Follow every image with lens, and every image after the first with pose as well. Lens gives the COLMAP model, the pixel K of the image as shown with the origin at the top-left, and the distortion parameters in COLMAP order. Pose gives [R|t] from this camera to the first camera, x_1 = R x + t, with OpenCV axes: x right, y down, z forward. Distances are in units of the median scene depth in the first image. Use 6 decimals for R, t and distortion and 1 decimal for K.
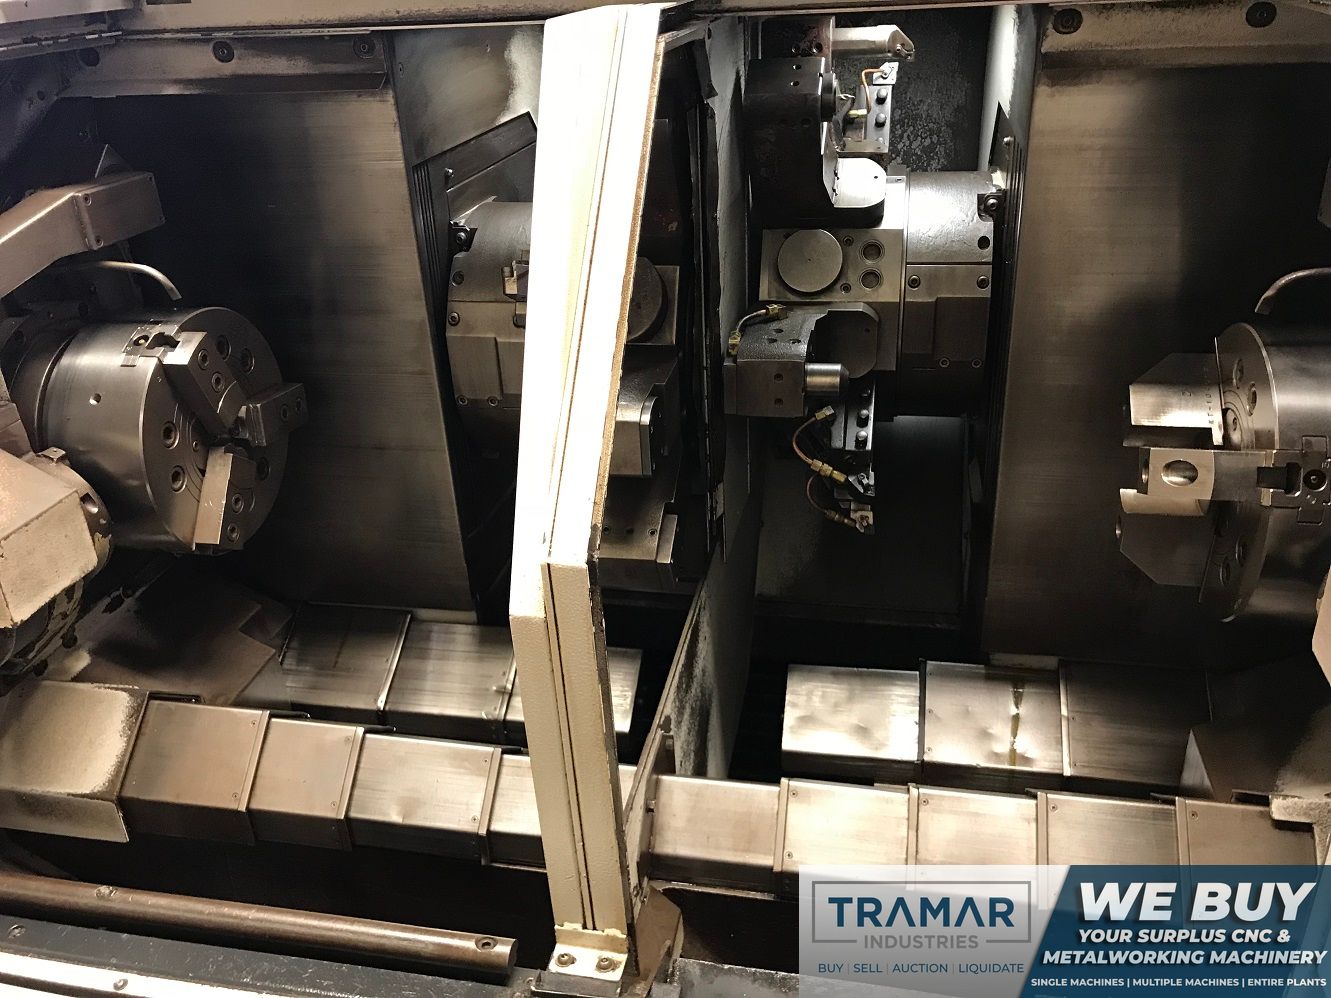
lens RADIAL K [[1096.9, 0, 667.1], [0, 1096.9, 492.8], [0, 0, 1]] dist [0.033205, -0.028993]
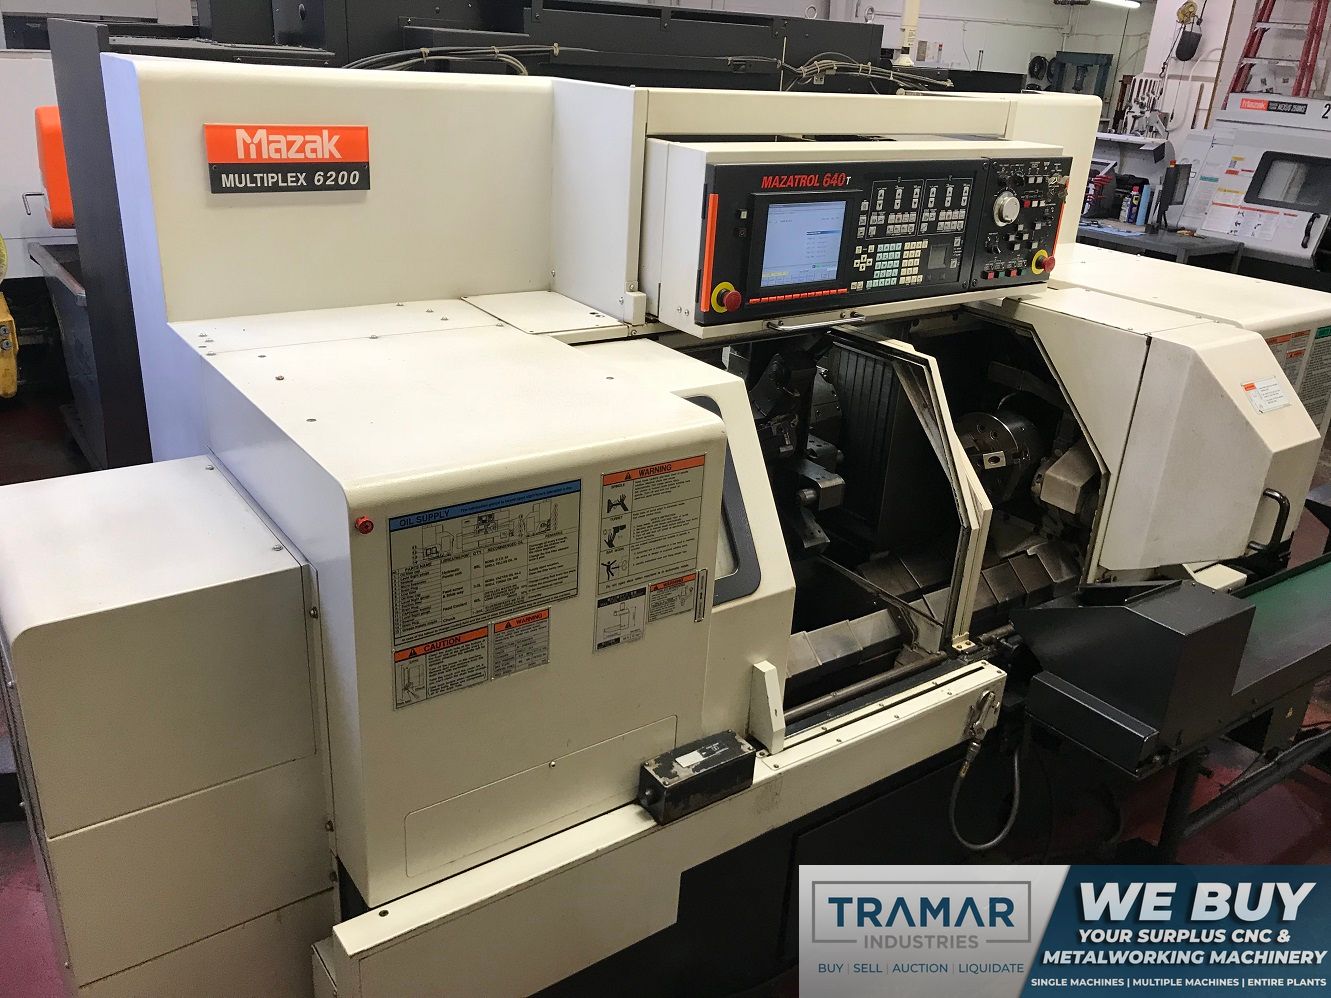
lens RADIAL K [[1096.9, 0, 676.7], [0, 1096.9, 488.9], [0, 0, 1]] dist [0.033205, -0.028993]
pose [[0.665187, -0.198914, 0.719694, -2.044933], [0.247884, 0.968027, 0.038440, -0.237398], [-0.704329, 0.152831, 0.693227, -0.477262]]
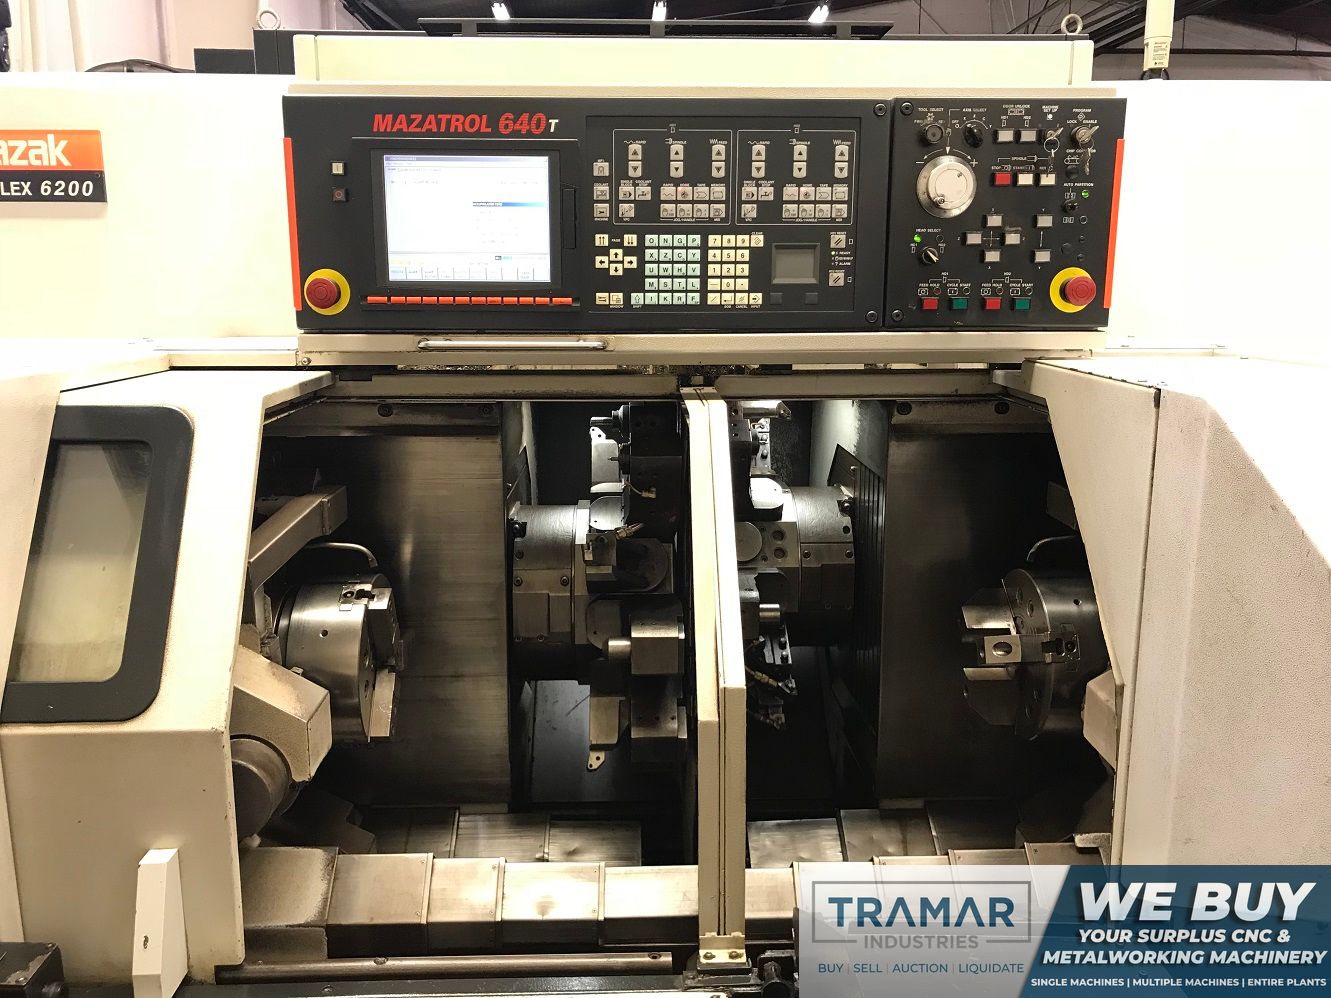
lens RADIAL K [[1096.9, 0, 664.5], [0, 1096.9, 495.1], [0, 0, 1]] dist [0.033205, -0.028993]
pose [[0.971283, 0.002315, 0.237915, -0.405617], [0.061614, 0.963394, -0.260913, 0.142185], [-0.229810, 0.268080, 0.935586, -0.506838]]
